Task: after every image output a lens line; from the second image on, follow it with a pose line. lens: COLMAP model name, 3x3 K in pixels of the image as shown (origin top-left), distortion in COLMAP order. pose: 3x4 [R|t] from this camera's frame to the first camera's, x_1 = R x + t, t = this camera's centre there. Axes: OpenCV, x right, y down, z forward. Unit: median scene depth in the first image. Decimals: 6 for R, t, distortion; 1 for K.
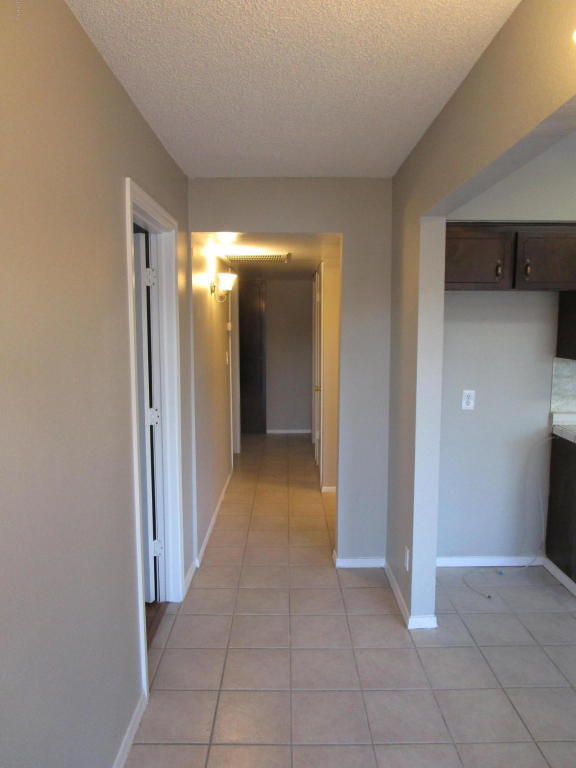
lens RADIAL K [[542.4, 0, 288.0], [0, 542.4, 384.0], [0, 0, 1]] dist [-0.036454, 0.006254]
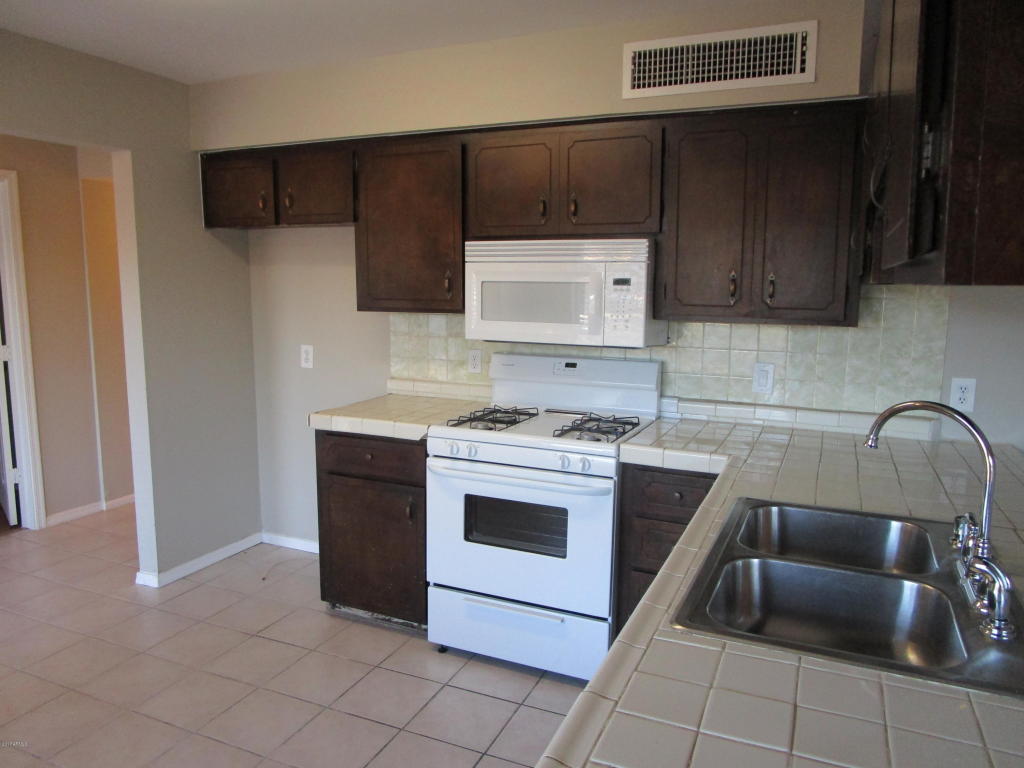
lens RADIAL K [[726.8, 0, 512.0], [0, 726.8, 384.0], [0, 0, 1]] dist [-0.027670, 0.004189]
pose [[0.904686, 0.065653, -0.420990, 1.116961], [-0.052159, 0.997691, 0.043502, 0.005800], [0.422873, -0.017397, 0.906022, 0.099631]]
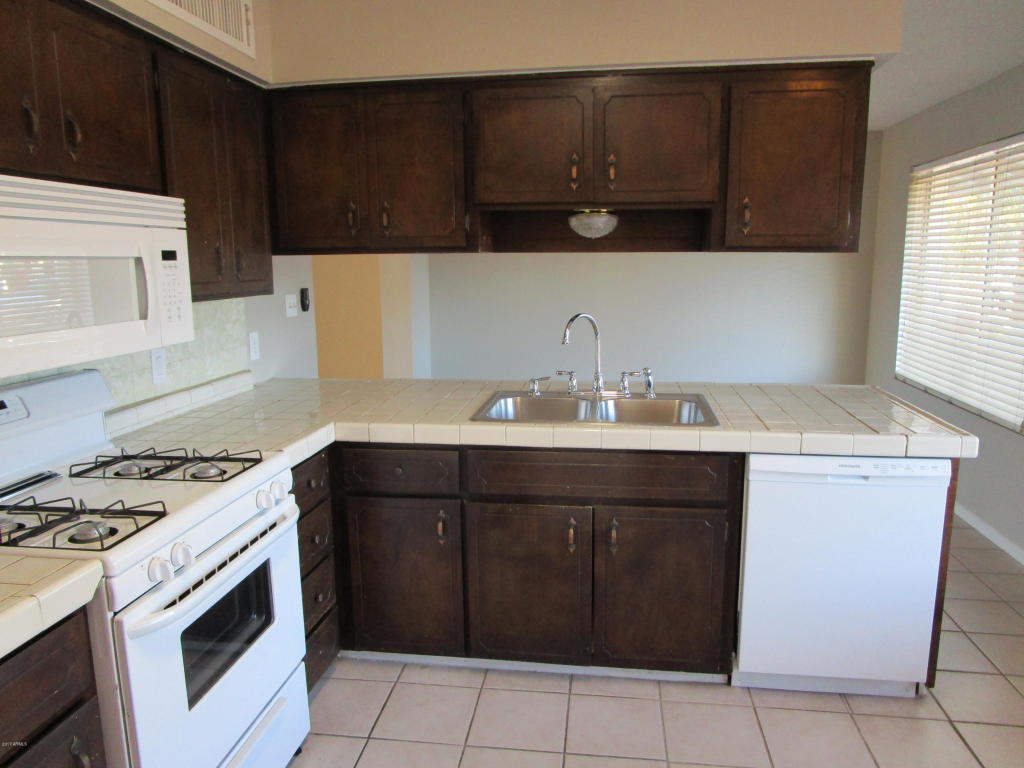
lens RADIAL K [[723.1, 0, 512.0], [0, 723.1, 384.0], [0, 0, 1]] dist [-0.036454, 0.006254]
pose [[0.160875, -0.172511, 0.971781, 0.347112], [0.110624, 0.981554, 0.155932, -0.036253], [-0.980756, 0.082417, 0.176991, 0.518692]]
